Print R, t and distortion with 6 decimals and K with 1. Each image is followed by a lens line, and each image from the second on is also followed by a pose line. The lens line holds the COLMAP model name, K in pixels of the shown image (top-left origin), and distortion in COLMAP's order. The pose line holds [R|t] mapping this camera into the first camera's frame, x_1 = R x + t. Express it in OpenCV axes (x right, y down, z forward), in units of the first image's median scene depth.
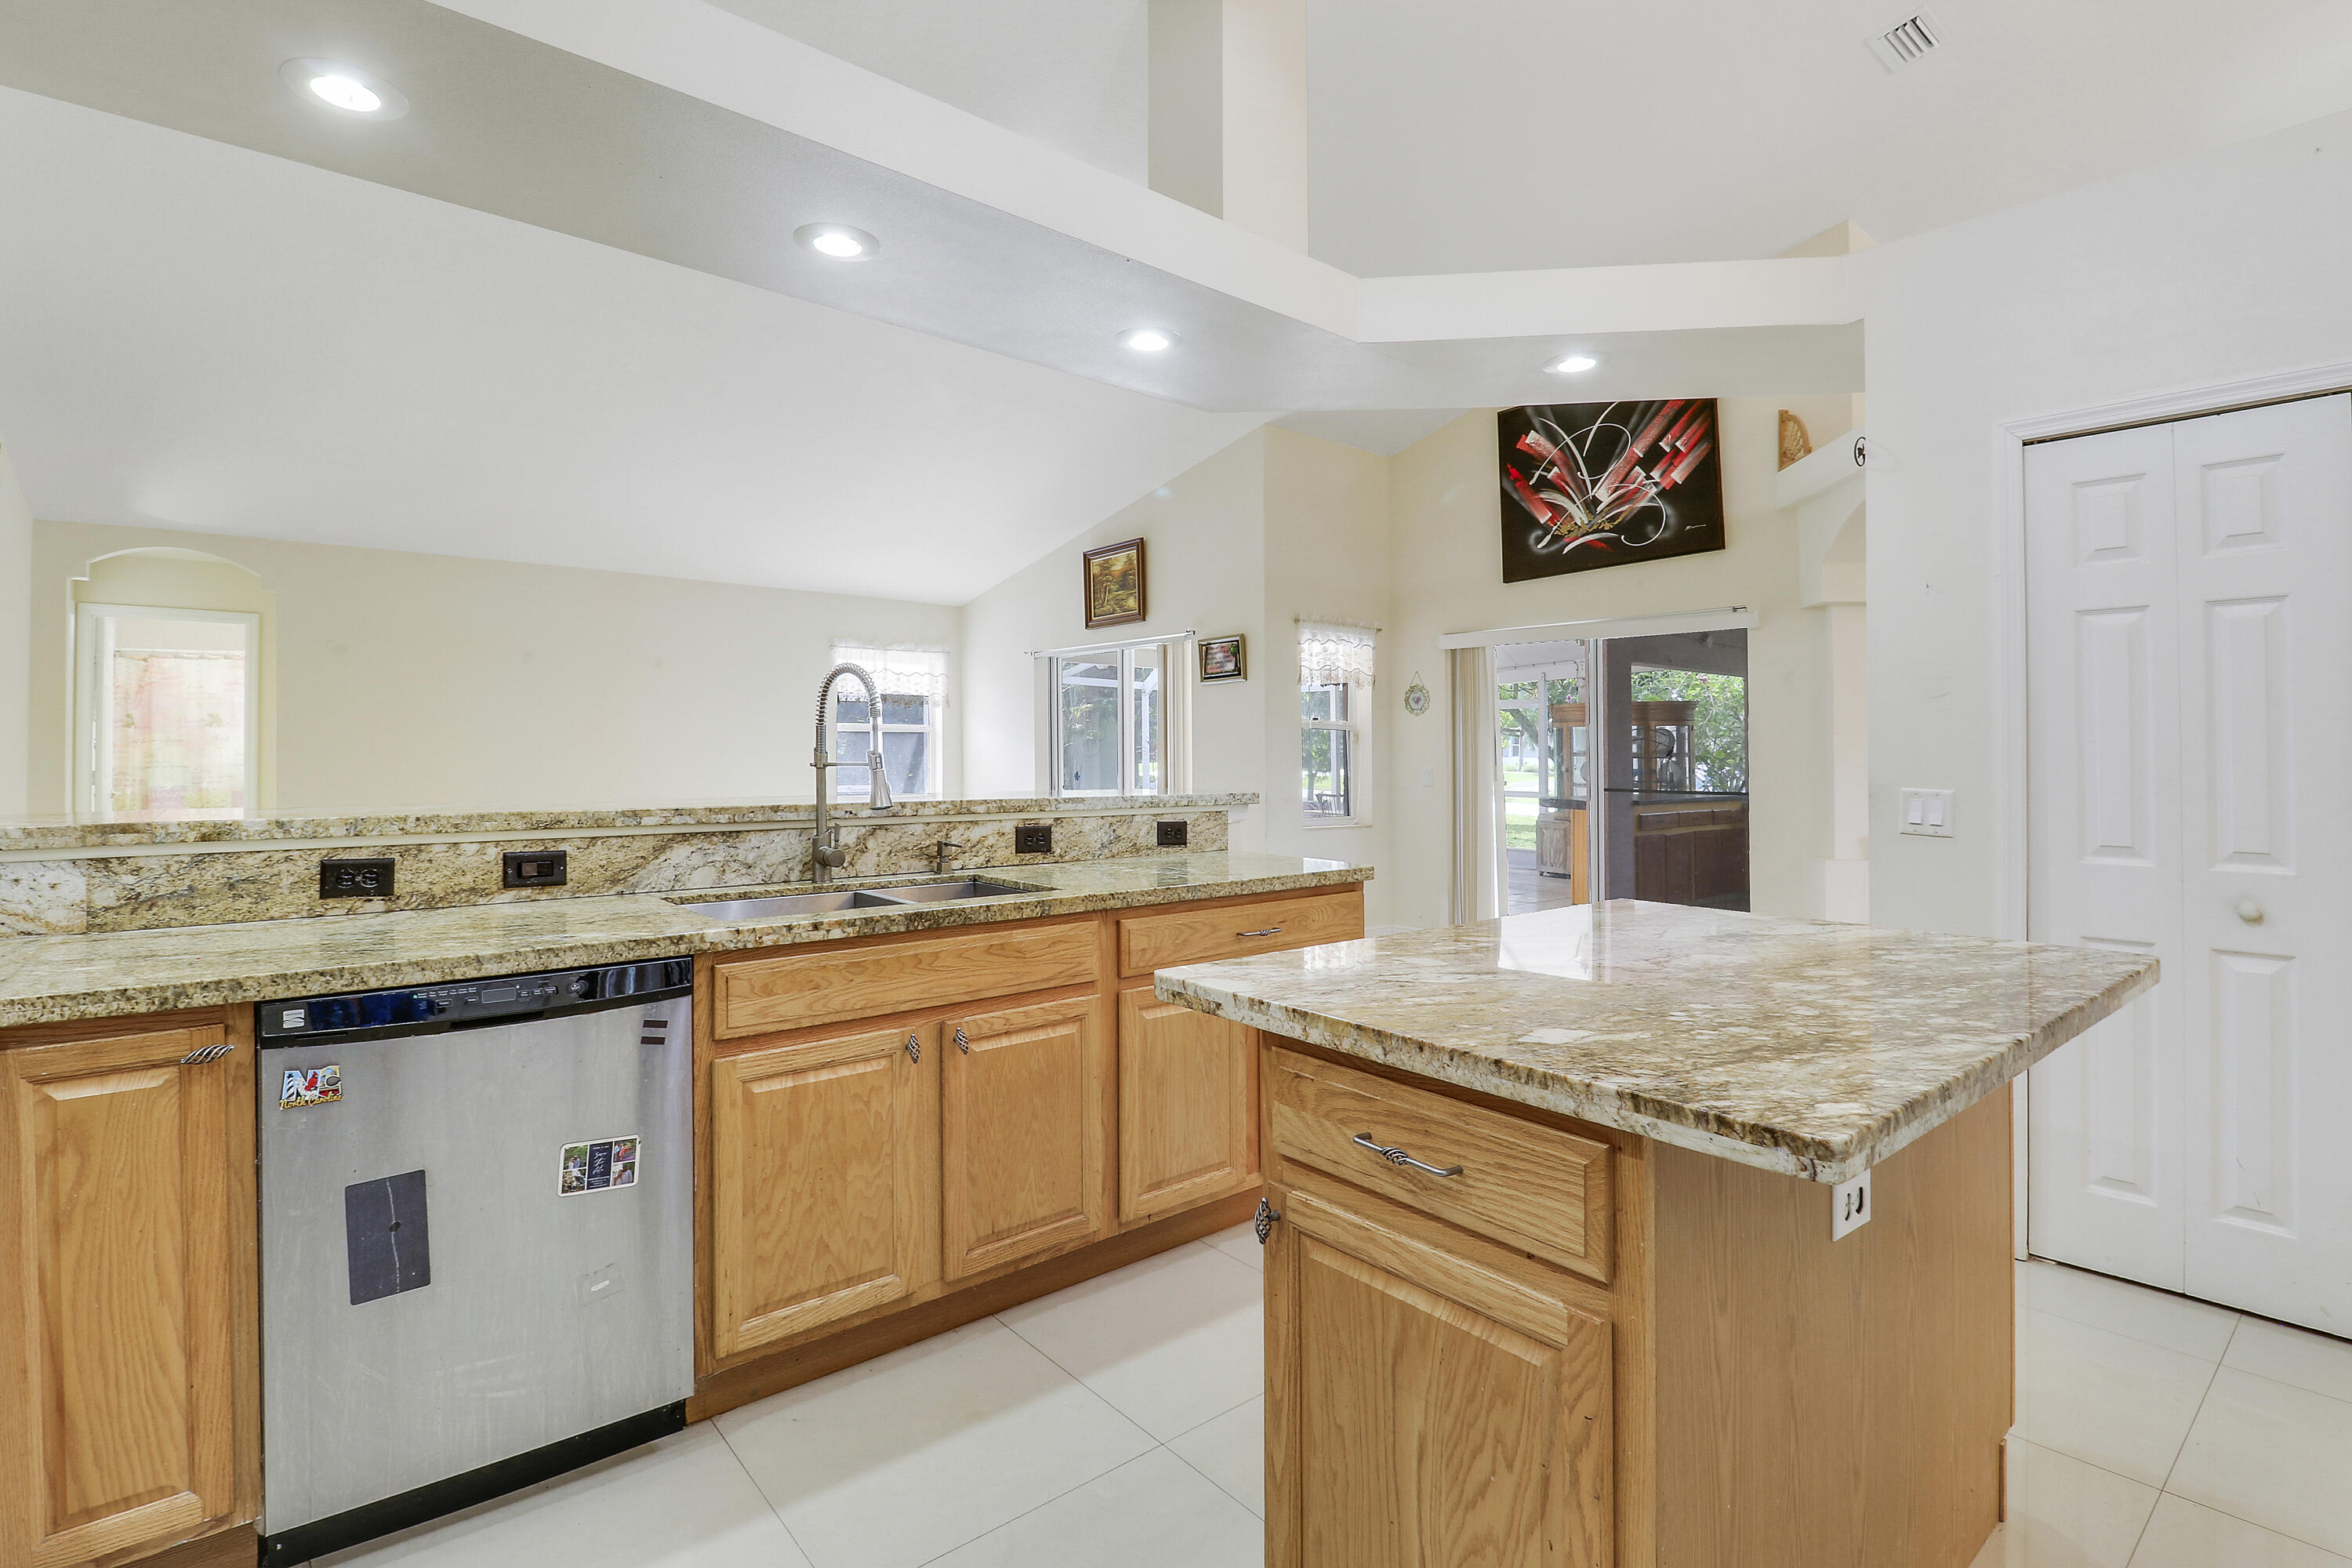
lens RADIAL K [[1111.7, 0, 1172.4], [0, 1111.7, 726.2], [0, 0, 1]] dist [-0.001660, -0.000468]
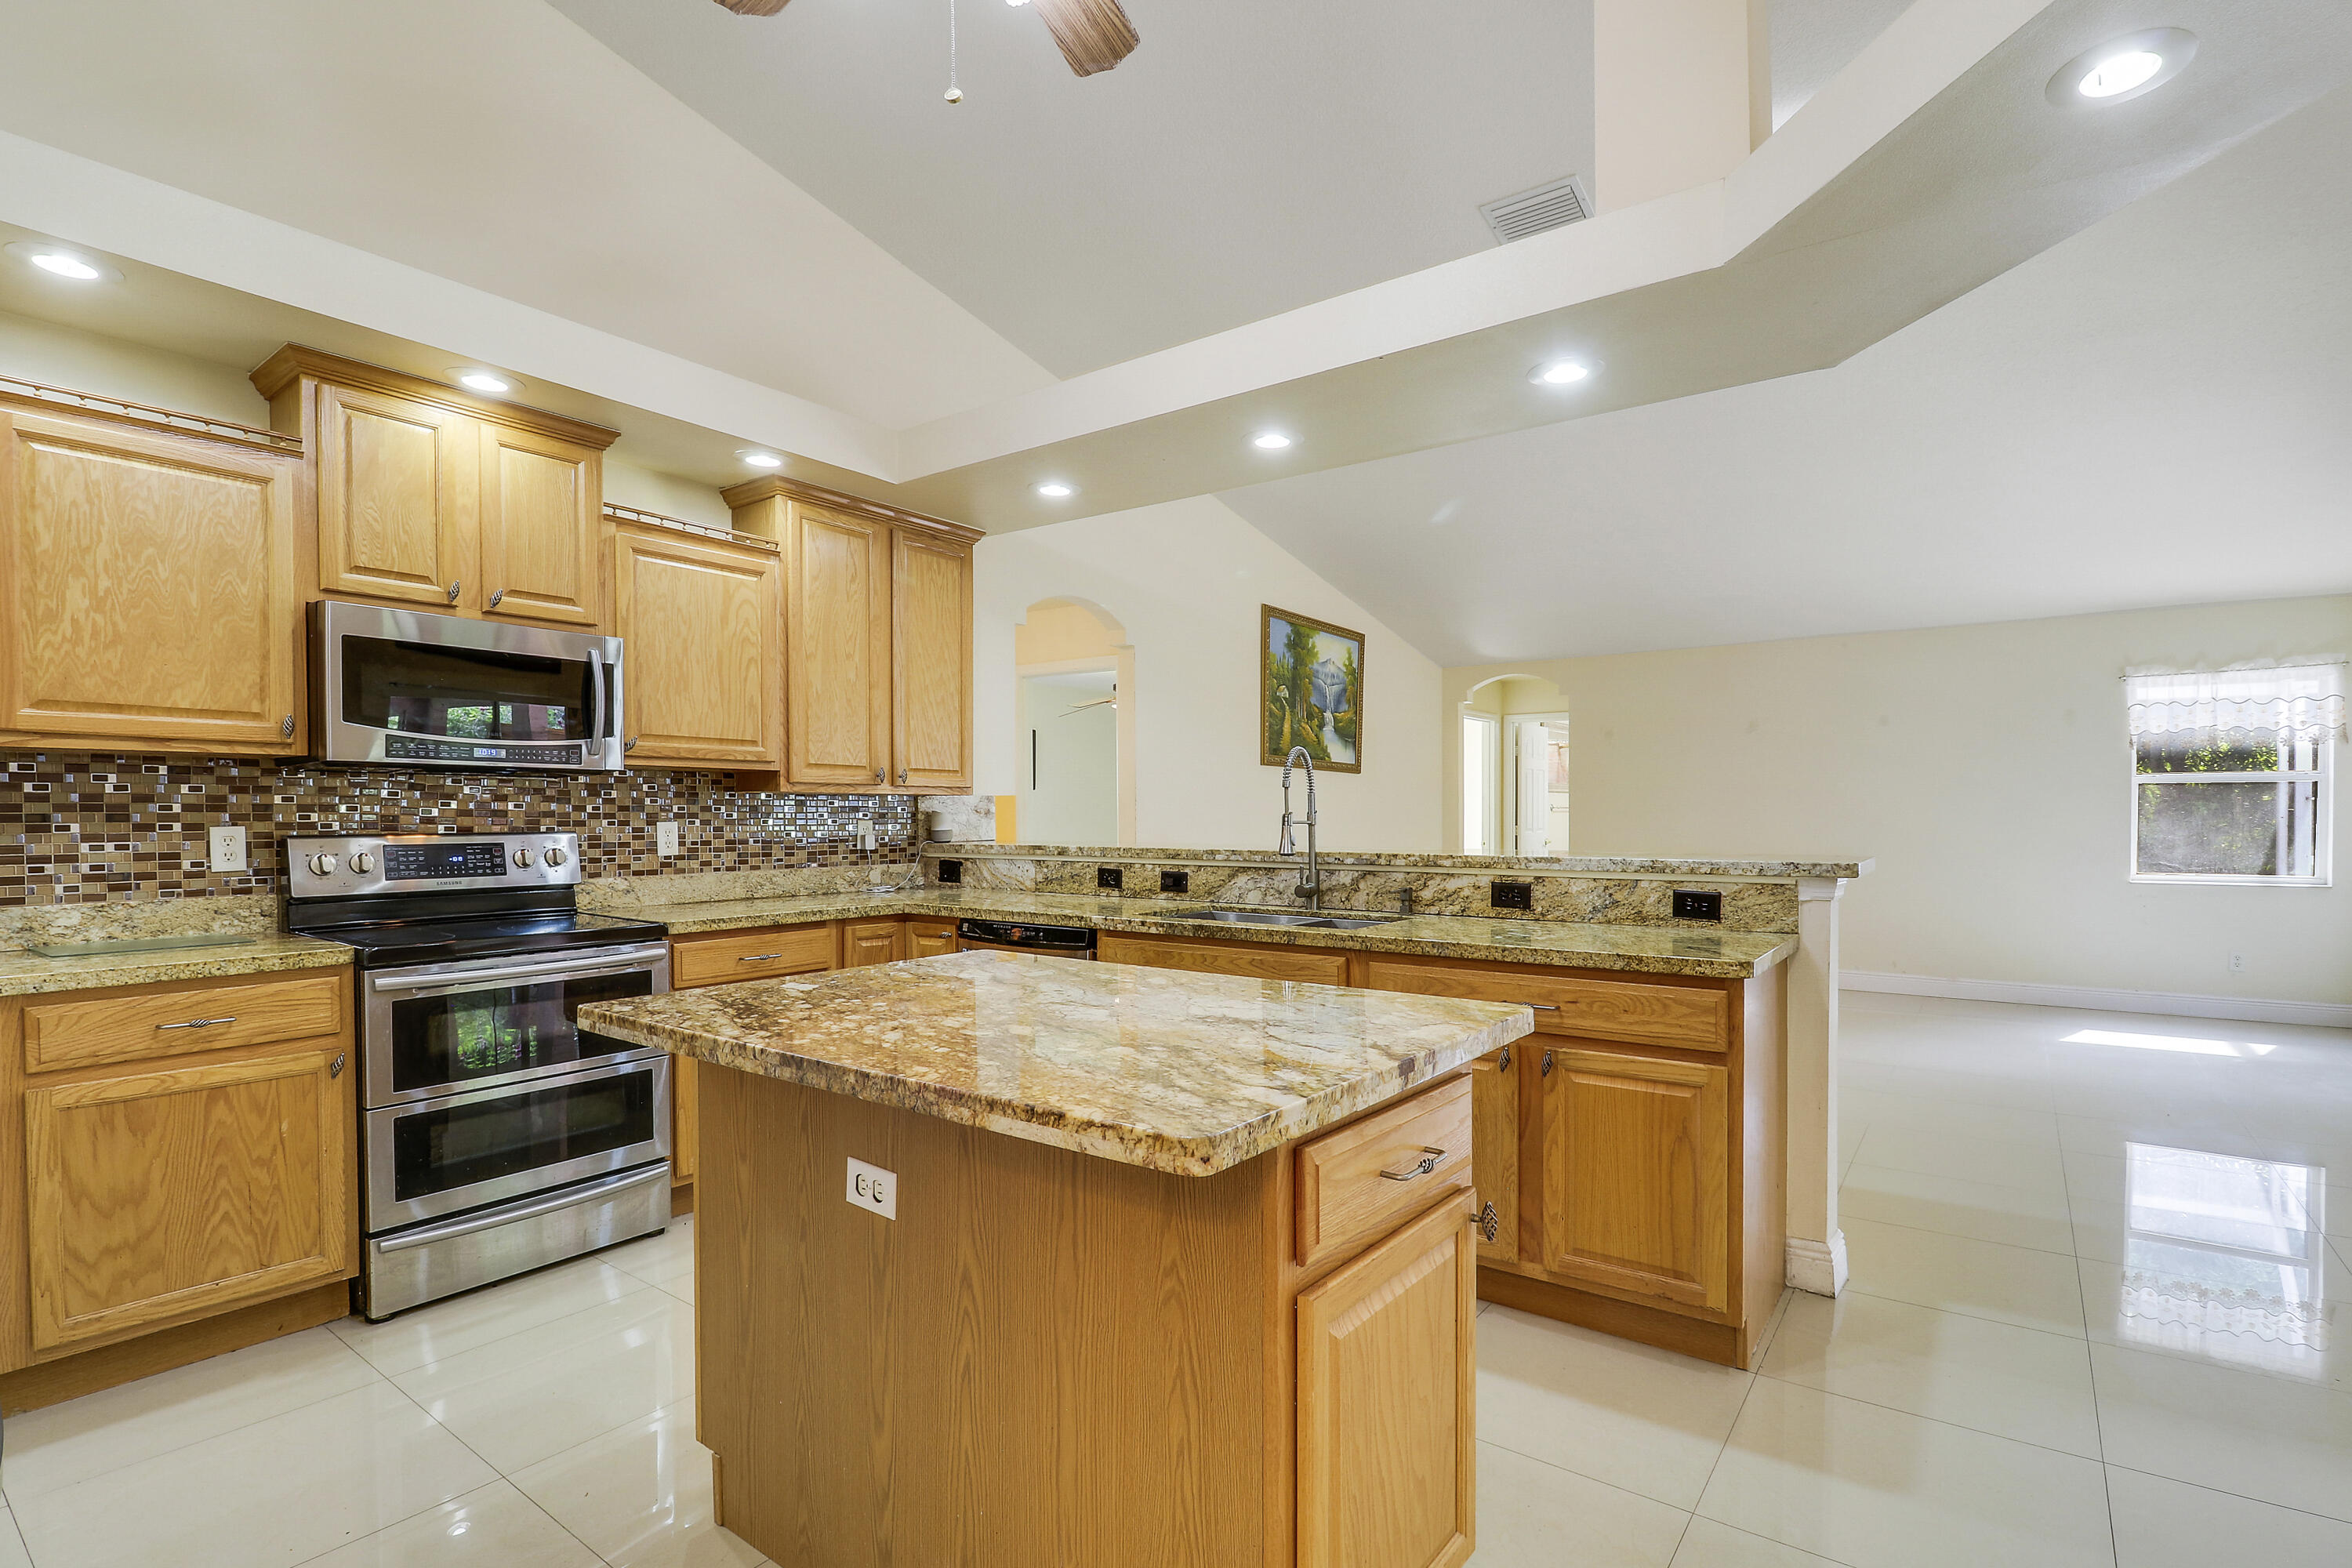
lens RADIAL K [[1104.3, 0, 1203.3], [0, 1104.3, 790.2], [0, 0, 1]] dist [0.001215, -0.012078]
pose [[0.253847, -0.021396, -0.967008, 1.078155], [0.027122, 0.999520, -0.014996, 0.013841], [0.966864, -0.022420, 0.254305, 0.601923]]
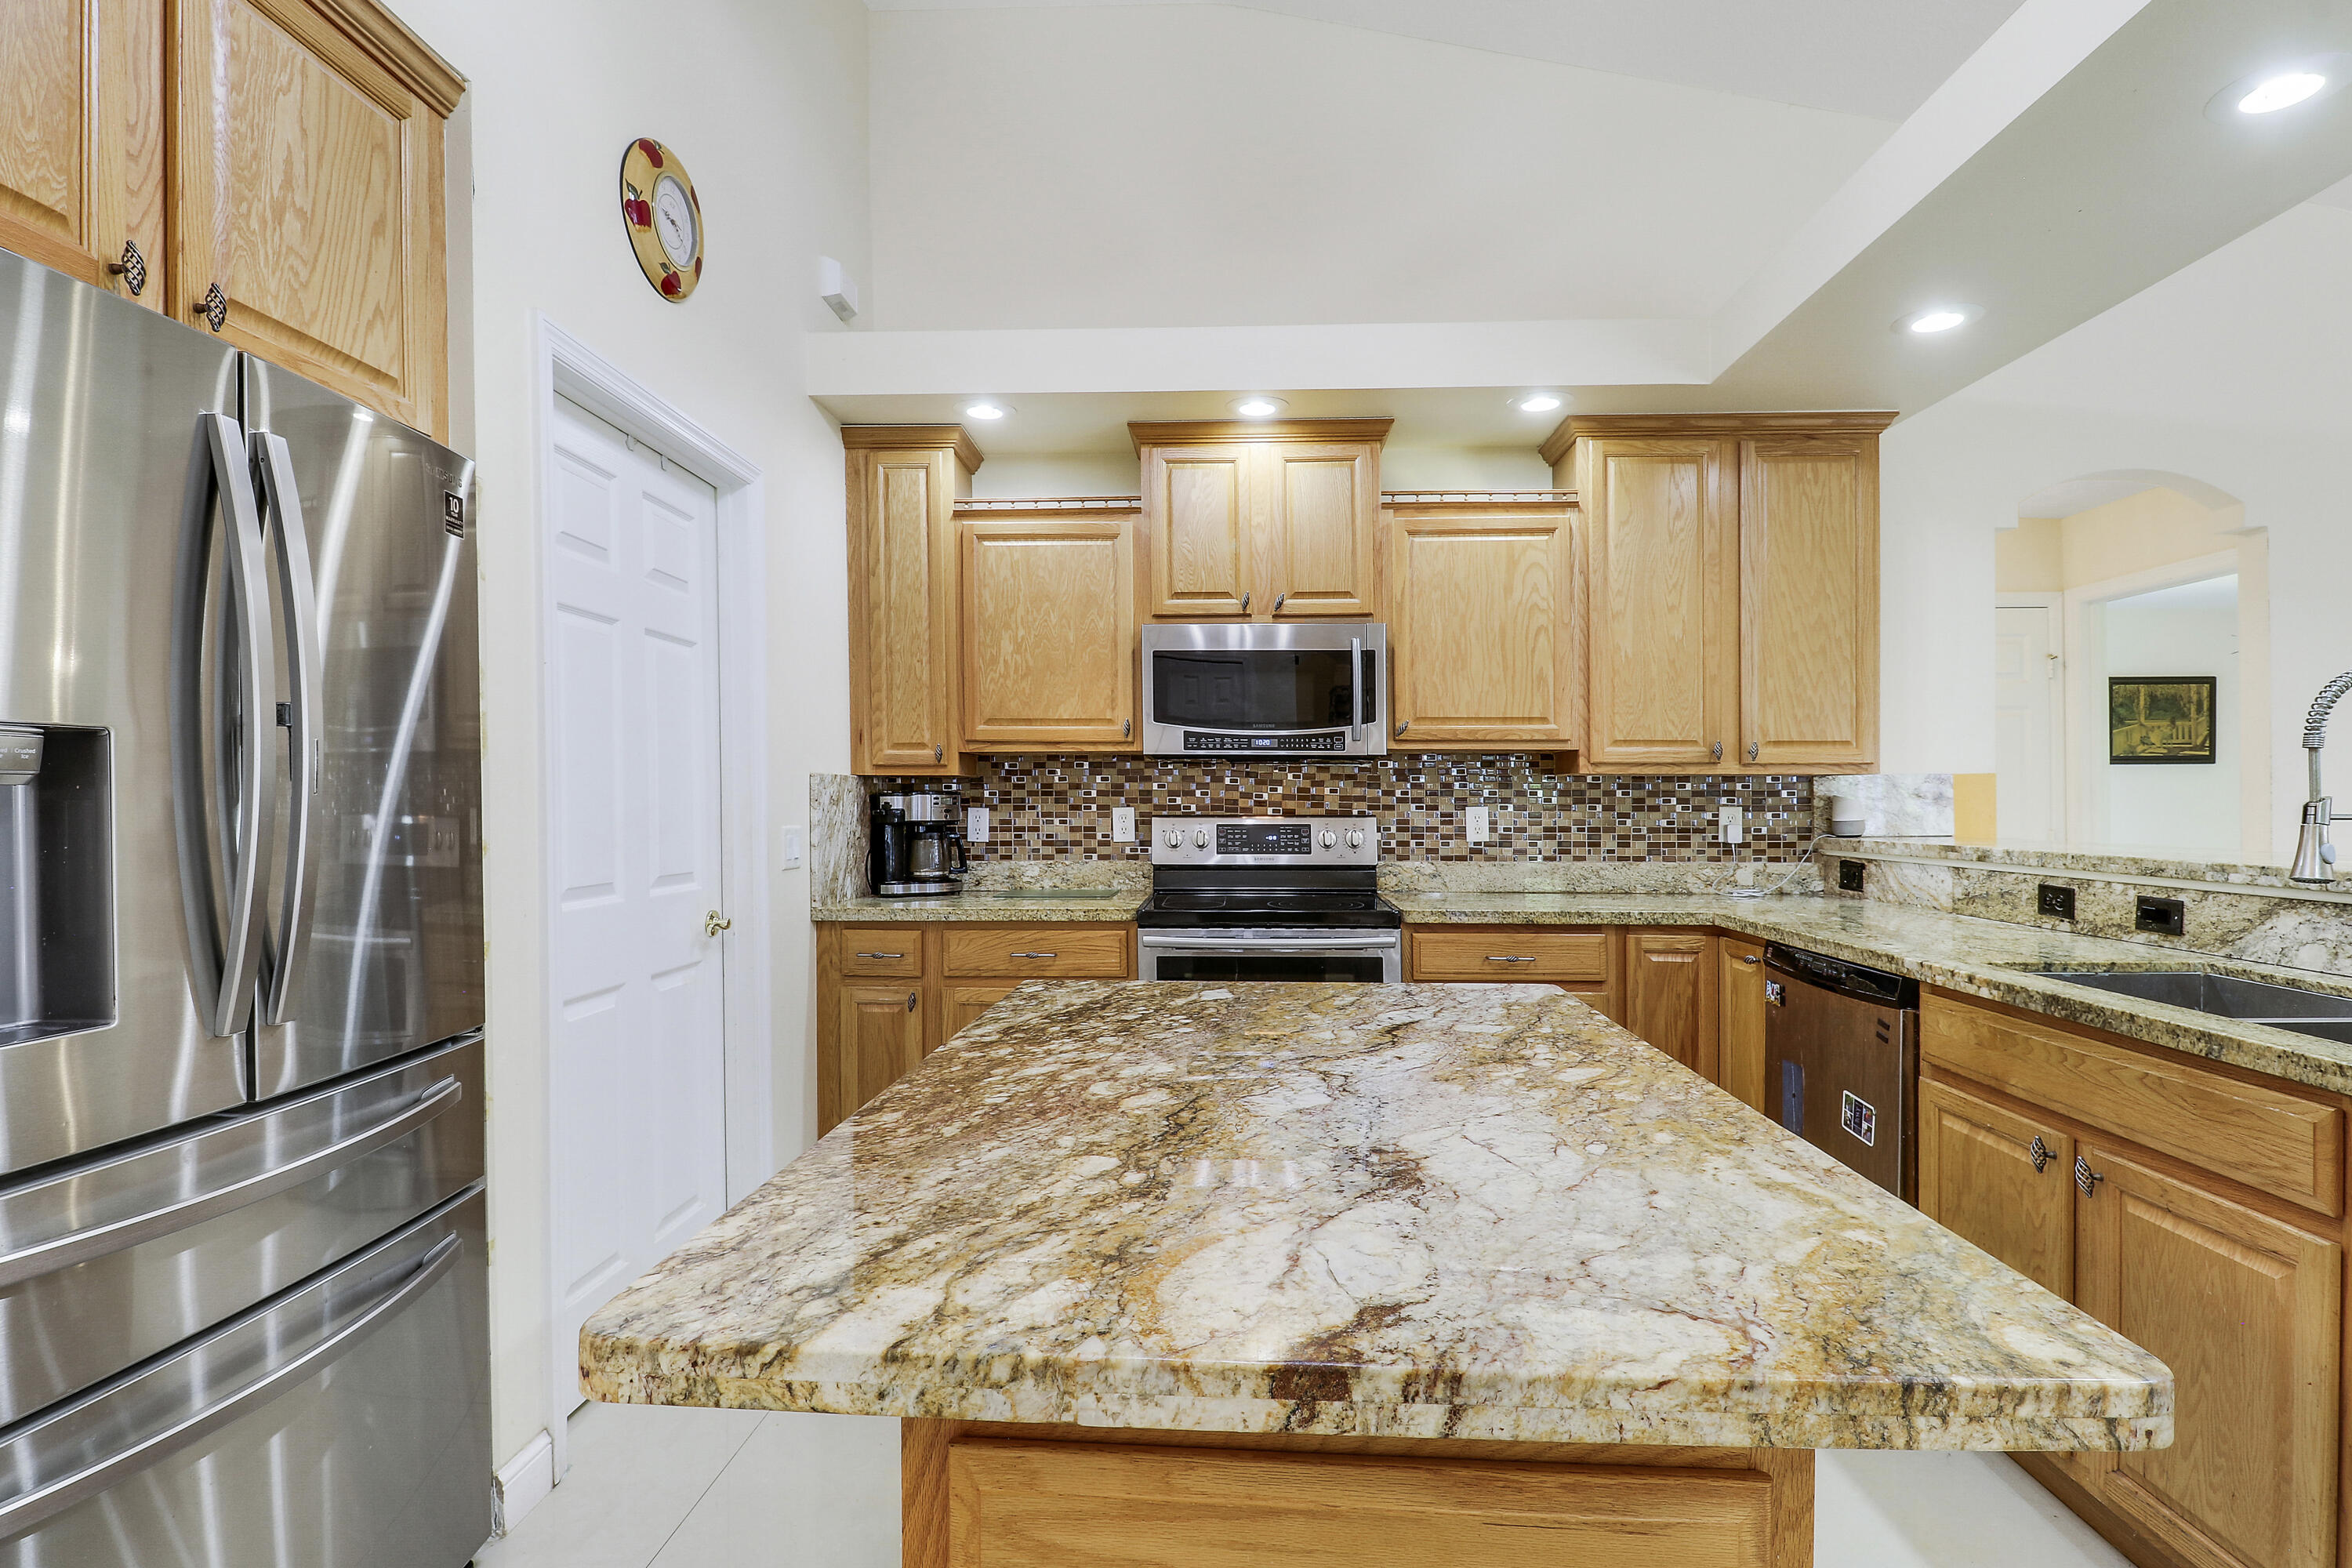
lens RADIAL K [[1104.3, 0, 1203.3], [0, 1104.3, 790.2], [0, 0, 1]] dist [0.001215, -0.012078]
pose [[-0.670241, -0.007001, -0.742111, 0.740886], [0.017931, 0.999511, -0.025625, 0.024251], [0.741927, -0.030482, -0.669787, 1.010136]]
